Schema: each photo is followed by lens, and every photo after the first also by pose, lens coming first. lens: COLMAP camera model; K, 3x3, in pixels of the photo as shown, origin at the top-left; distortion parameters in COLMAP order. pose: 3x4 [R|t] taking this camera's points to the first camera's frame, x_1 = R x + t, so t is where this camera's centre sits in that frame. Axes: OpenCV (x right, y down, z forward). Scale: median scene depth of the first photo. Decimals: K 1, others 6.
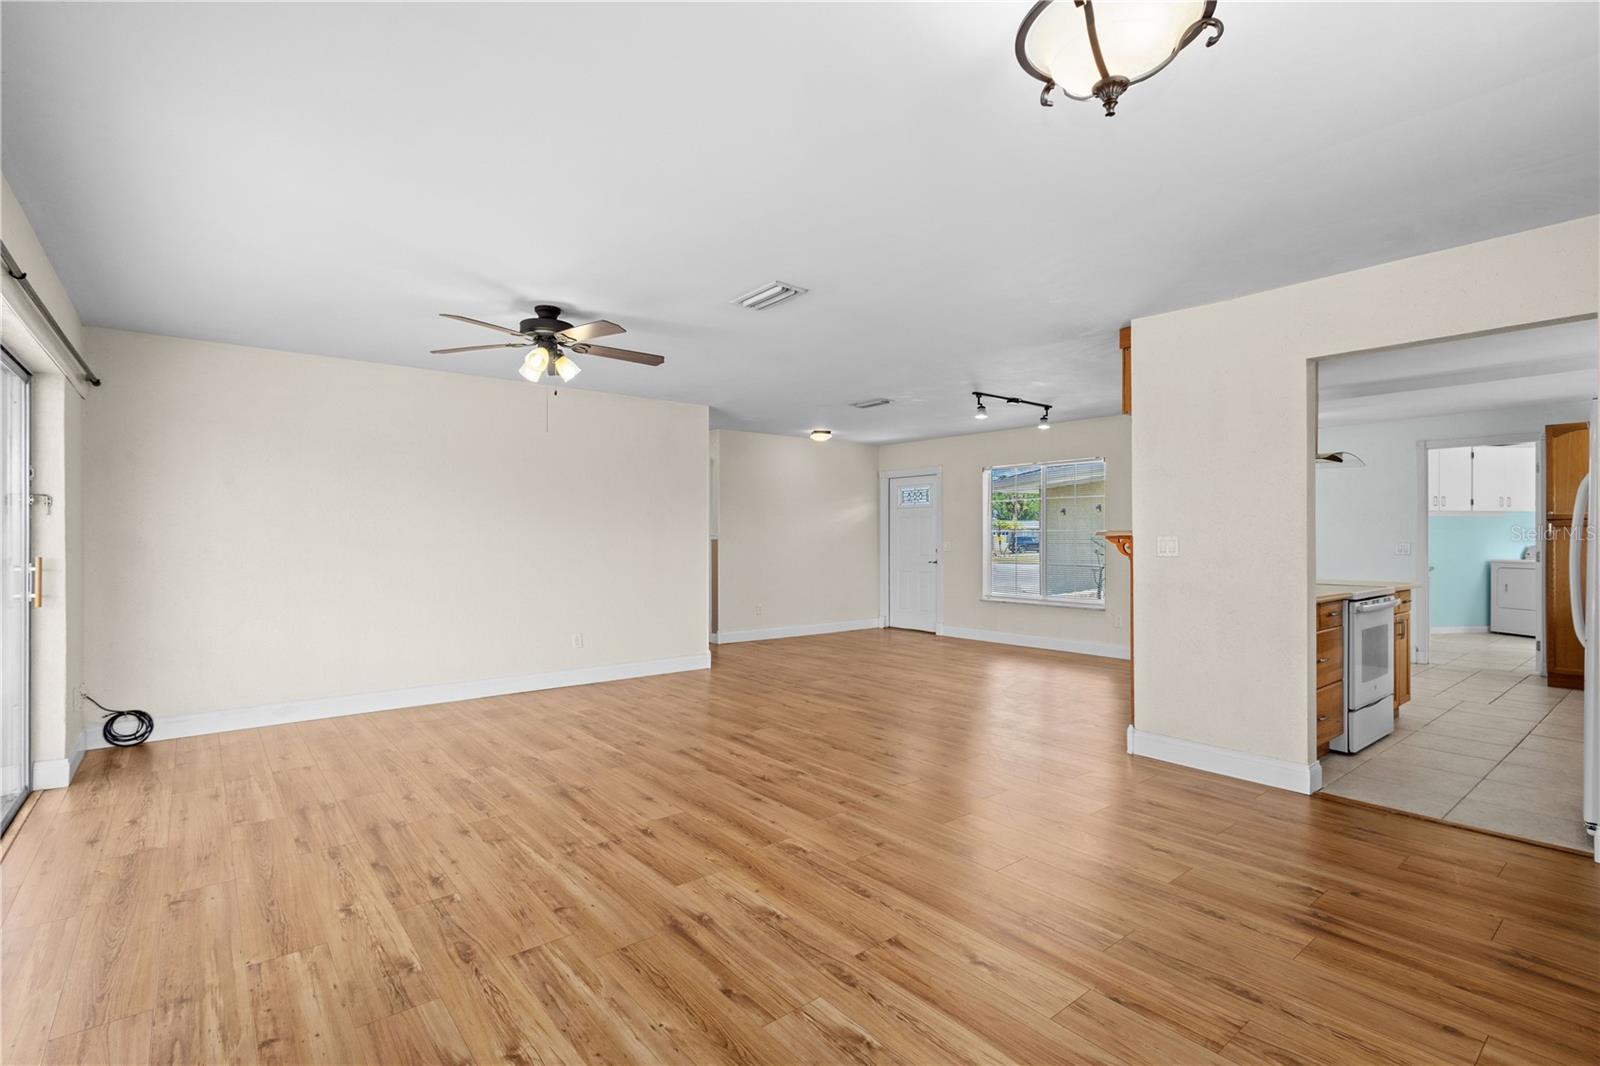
lens RADIAL K [[741.0, 0, 792.8], [0, 741.0, 533.8], [0, 0, 1]] dist [0.002114, -0.000317]
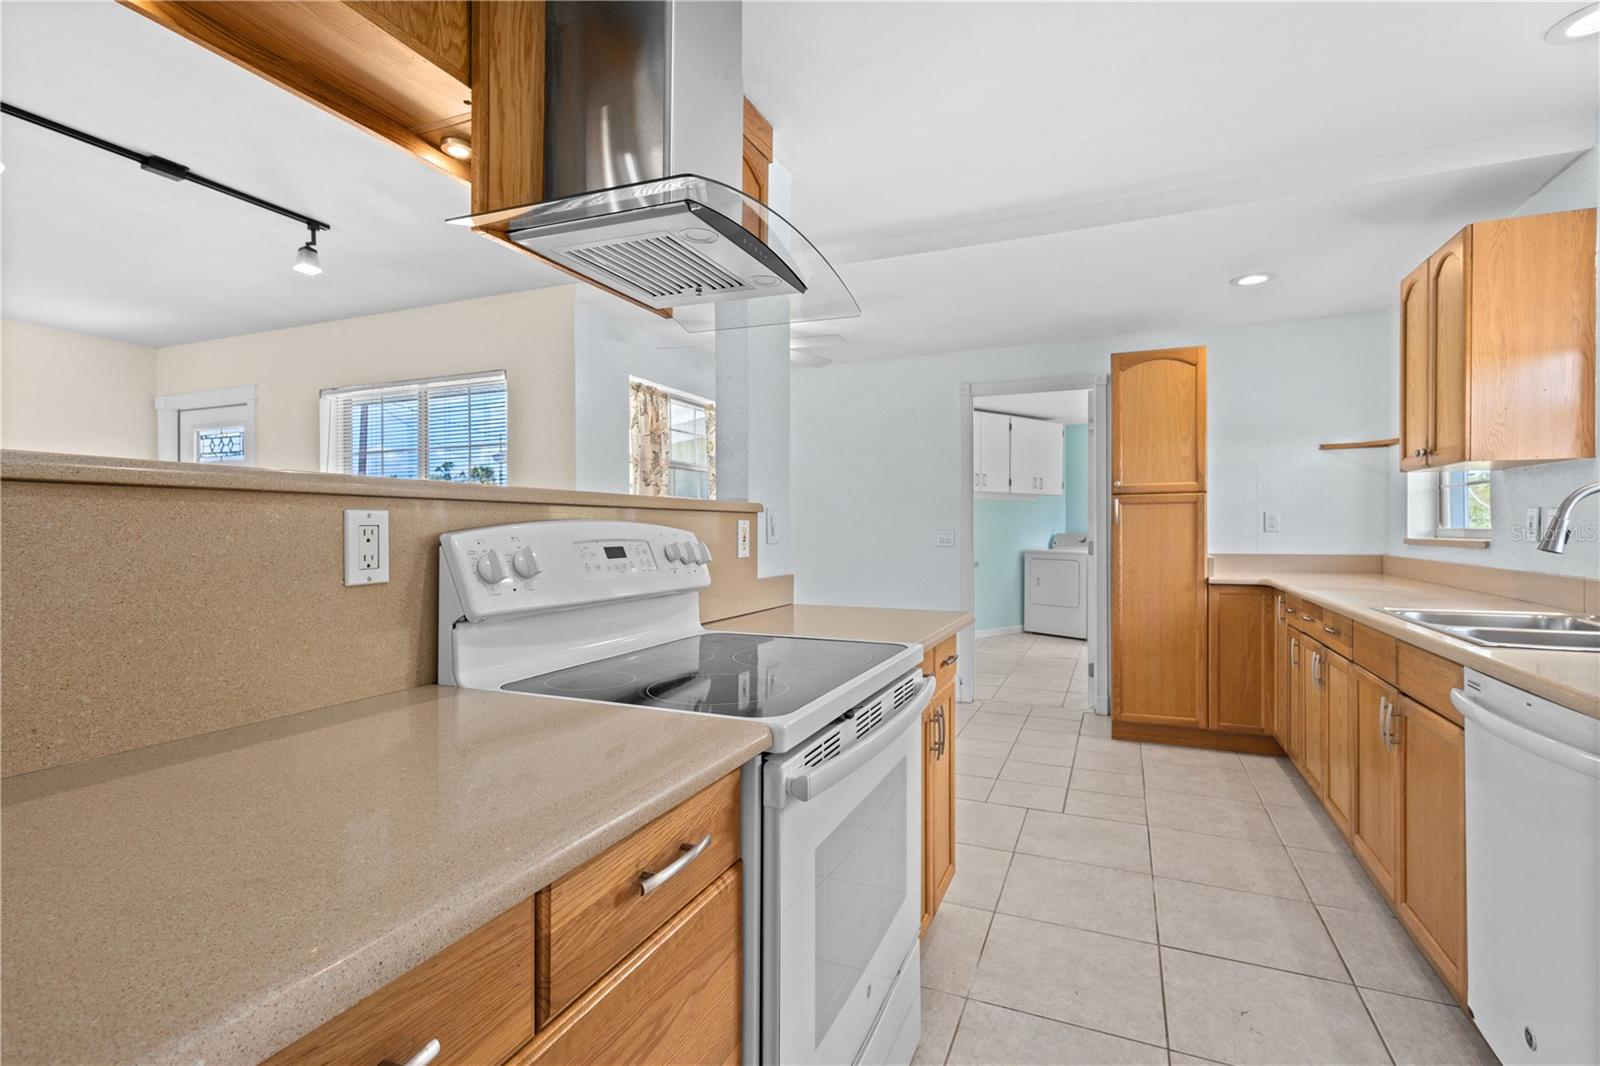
lens RADIAL K [[741.0, 0, 803.7], [0, 741.0, 529.7], [0, 0, 1]] dist [0.002114, -0.000317]
pose [[0.879308, -0.002132, 0.476250, 0.388341], [-0.000525, 0.999985, 0.005445, 0.009029], [-0.476254, -0.005038, 0.879293, 0.468773]]
